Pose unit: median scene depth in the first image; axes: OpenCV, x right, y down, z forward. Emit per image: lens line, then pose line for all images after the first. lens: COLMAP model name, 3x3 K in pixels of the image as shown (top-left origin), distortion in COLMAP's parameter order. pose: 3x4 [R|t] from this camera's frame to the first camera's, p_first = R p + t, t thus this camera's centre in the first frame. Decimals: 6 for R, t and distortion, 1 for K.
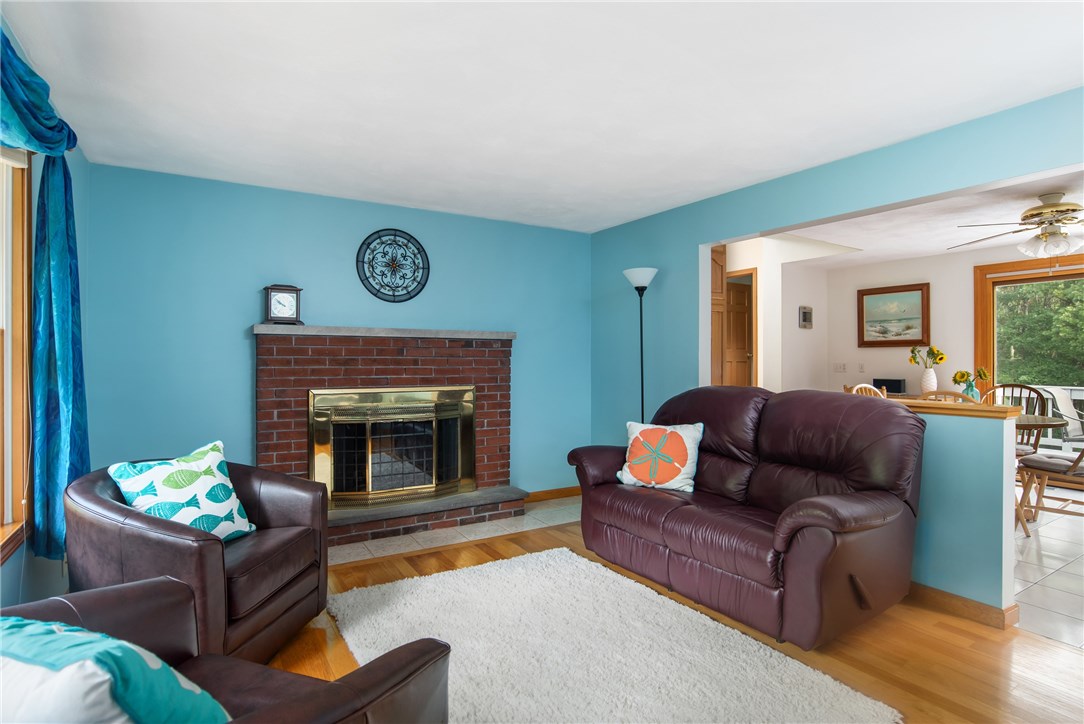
lens RADIAL K [[580.3, 0, 541.6], [0, 580.3, 361.5], [0, 0, 1]] dist [-0.001724, -0.000284]
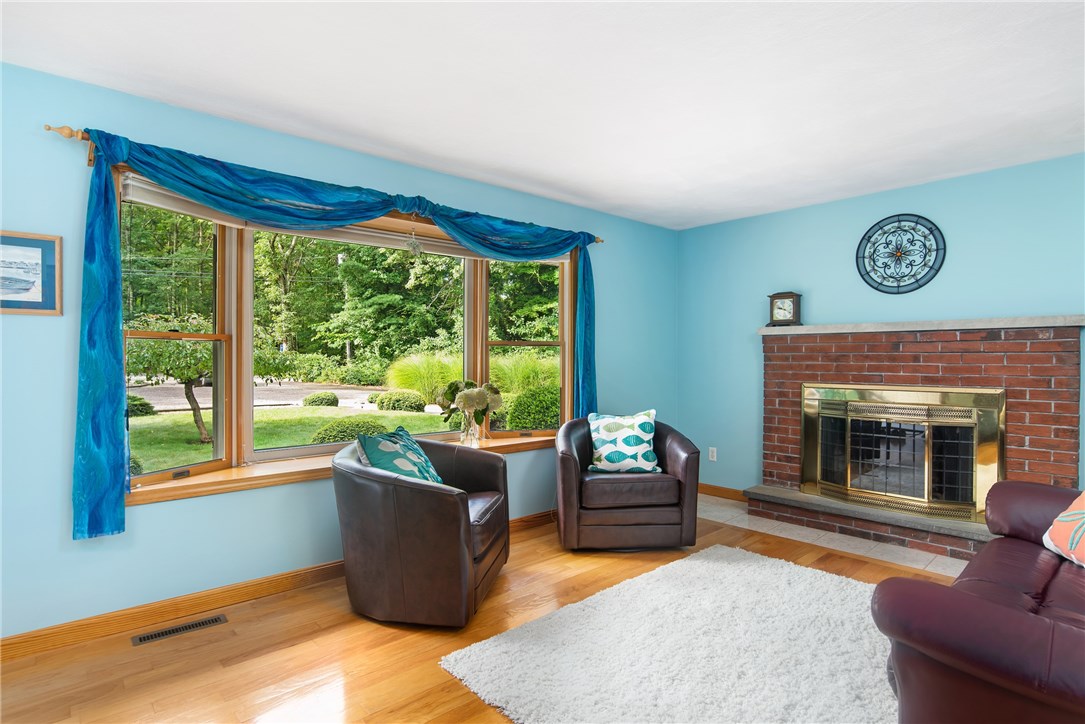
lens RADIAL K [[580.8, 0, 540.3], [0, 580.8, 360.8], [0, 0, 1]] dist [-0.001724, -0.000284]
pose [[0.191032, 0.003556, -0.981577, 0.551352], [-0.003762, 0.999989, 0.002890, 0.004084], [0.981577, 0.003140, 0.191043, 0.266729]]
